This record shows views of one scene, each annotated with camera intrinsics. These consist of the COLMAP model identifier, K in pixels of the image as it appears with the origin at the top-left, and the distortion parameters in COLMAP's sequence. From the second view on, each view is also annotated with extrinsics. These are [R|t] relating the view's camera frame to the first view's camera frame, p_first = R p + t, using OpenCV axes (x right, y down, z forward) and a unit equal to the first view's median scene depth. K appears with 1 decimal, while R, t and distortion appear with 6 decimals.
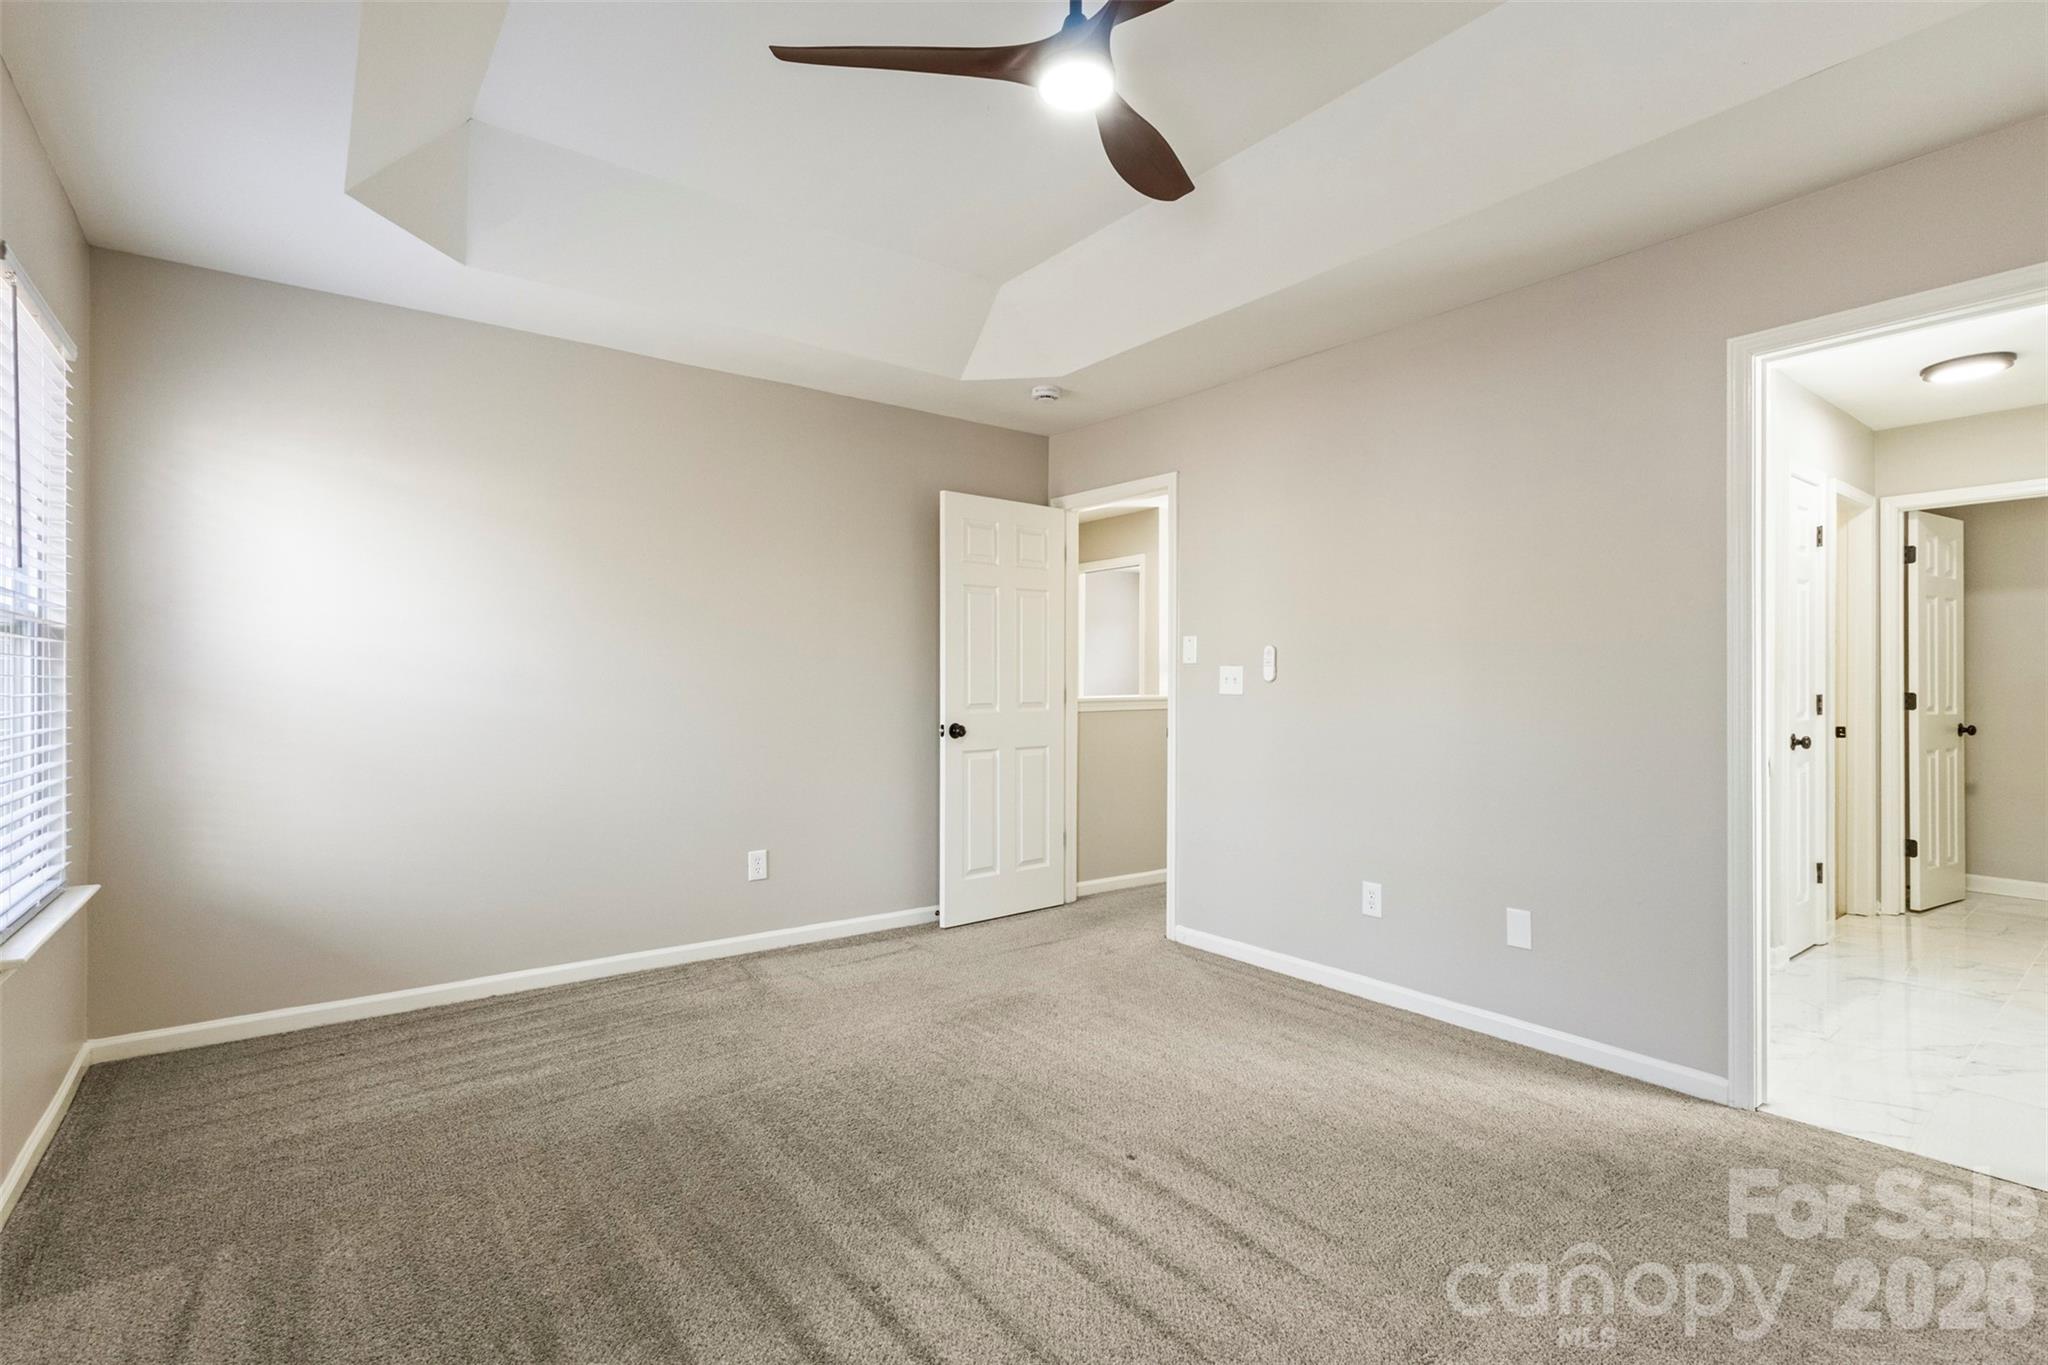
lens RADIAL K [[944.4, 0, 1013.1], [0, 944.4, 684.4], [0, 0, 1]] dist [-0.004974, 0.000164]
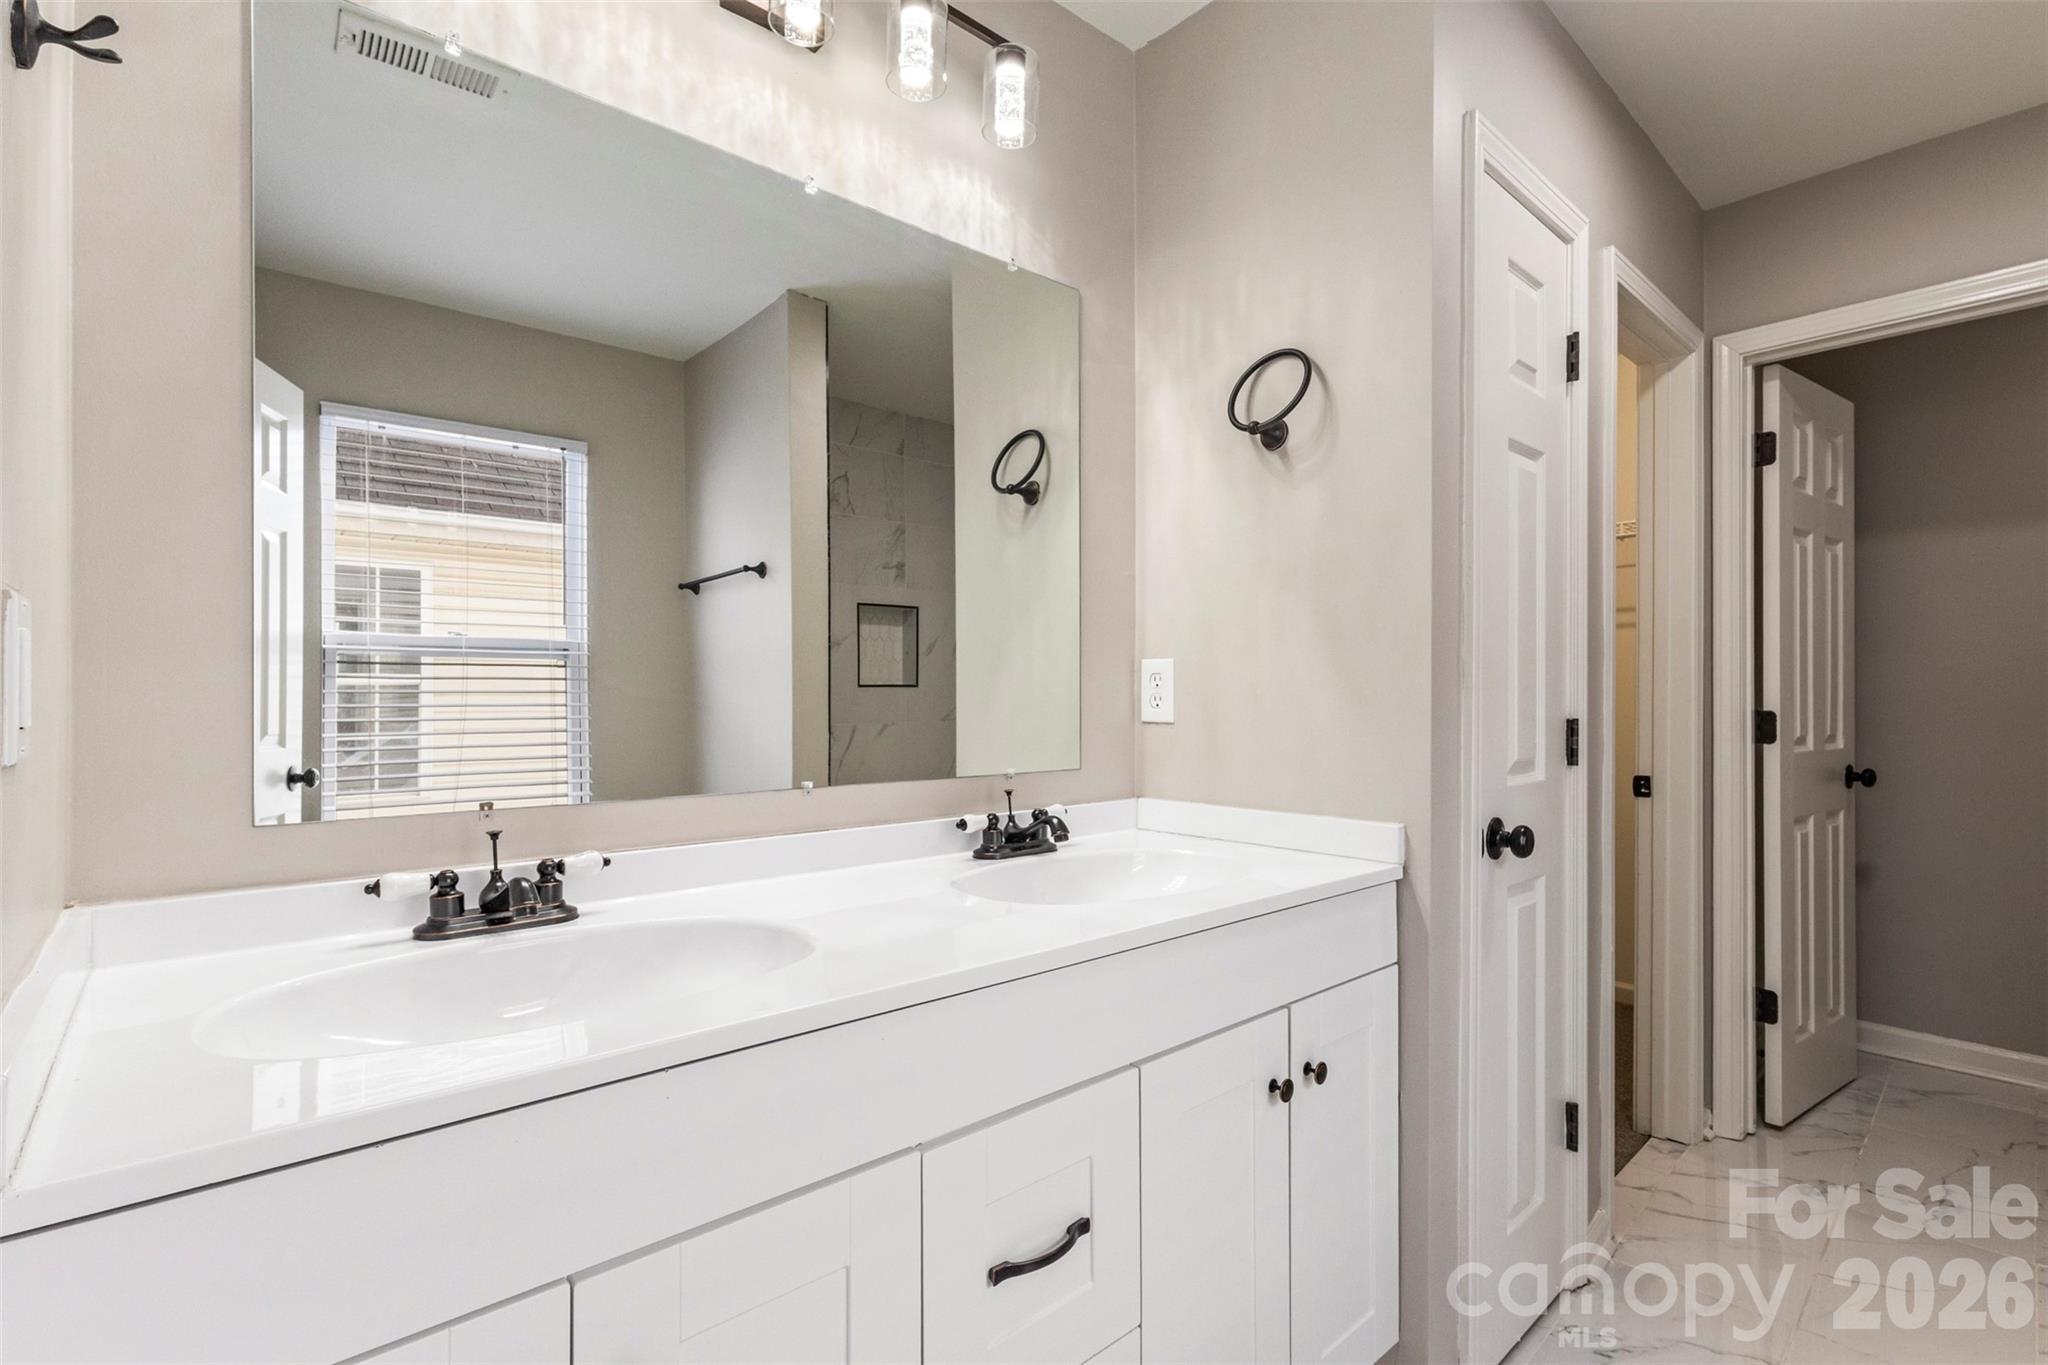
lens RADIAL K [[944.4, 0, 1017.2], [0, 944.4, 690.9], [0, 0, 1]] dist [-0.004974, 0.000164]
pose [[0.995985, 0.002227, 0.089489, 0.488417], [-0.002137, 0.999997, -0.001100, -0.000974], [-0.089491, 0.000904, 0.995987, 0.511149]]
